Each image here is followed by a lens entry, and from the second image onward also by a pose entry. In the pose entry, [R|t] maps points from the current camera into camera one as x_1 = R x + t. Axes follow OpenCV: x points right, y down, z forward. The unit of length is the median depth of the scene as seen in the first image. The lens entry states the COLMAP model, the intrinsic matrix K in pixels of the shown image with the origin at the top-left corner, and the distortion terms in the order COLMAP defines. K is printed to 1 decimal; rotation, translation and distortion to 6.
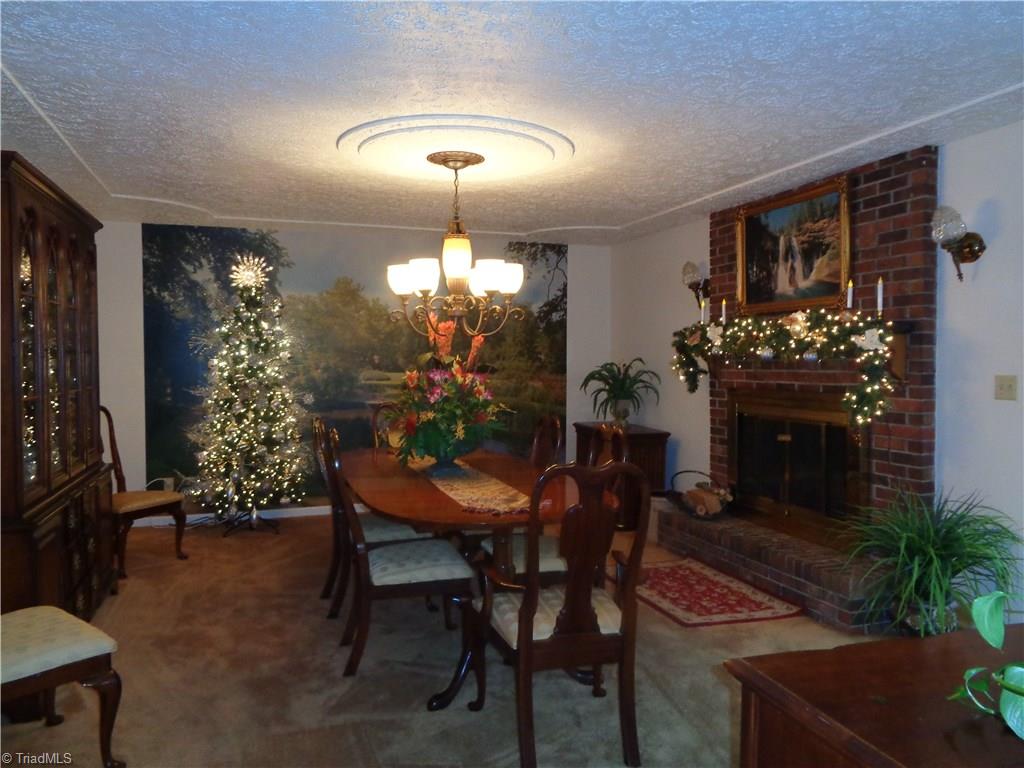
lens RADIAL K [[764.1, 0, 511.5], [0, 764.1, 384.8], [0, 0, 1]] dist [-0.001650, 0.012035]
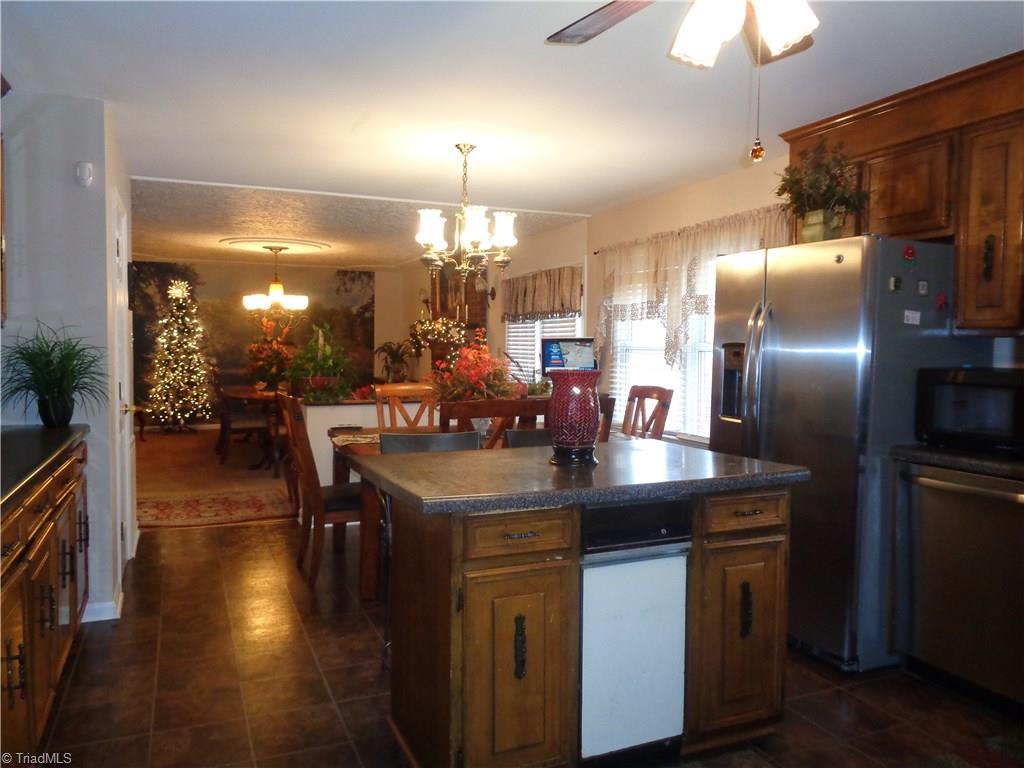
lens RADIAL K [[764.1, 0, 515.3], [0, 764.1, 380.1], [0, 0, 1]] dist [-0.001650, 0.012035]
pose [[0.996000, 0.006010, 0.089153, 0.282380], [-0.007459, 0.999845, 0.015936, 0.030554], [-0.089044, -0.016537, 0.995890, -0.852433]]
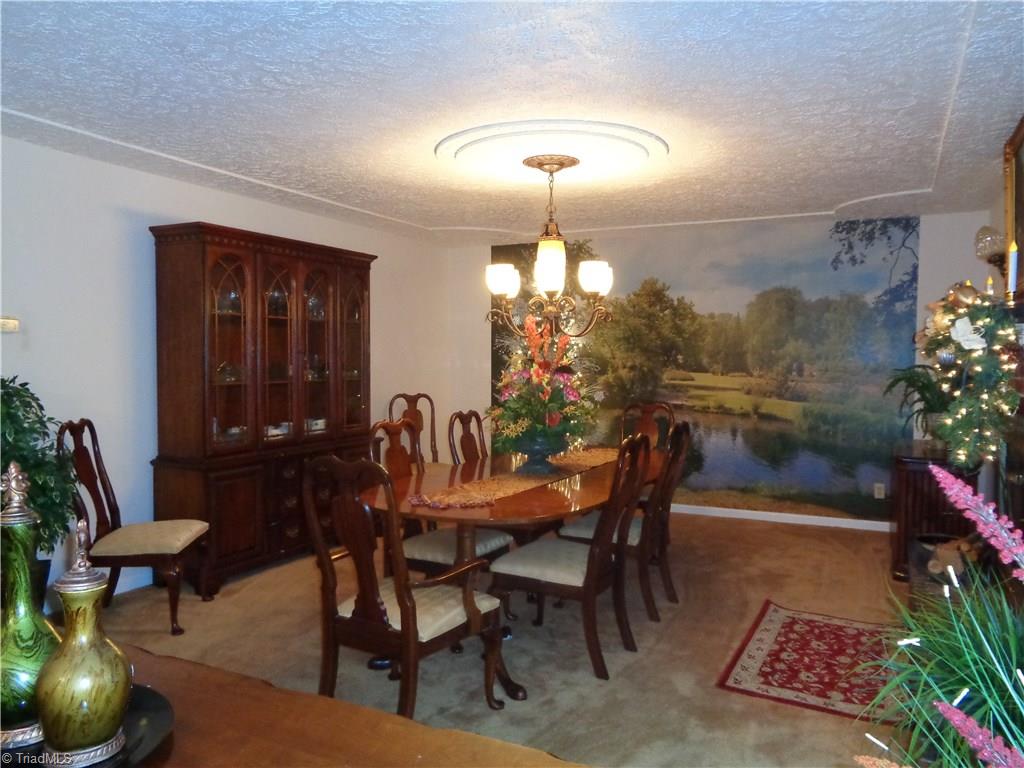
lens RADIAL K [[764.1, 0, 510.2], [0, 764.1, 386.9], [0, 0, 1]] dist [-0.001650, 0.012035]
pose [[0.706550, 0.031125, -0.706978, 0.412526], [-0.027440, 0.999486, 0.016580, -0.008596], [0.707131, 0.007685, 0.707041, 0.166387]]
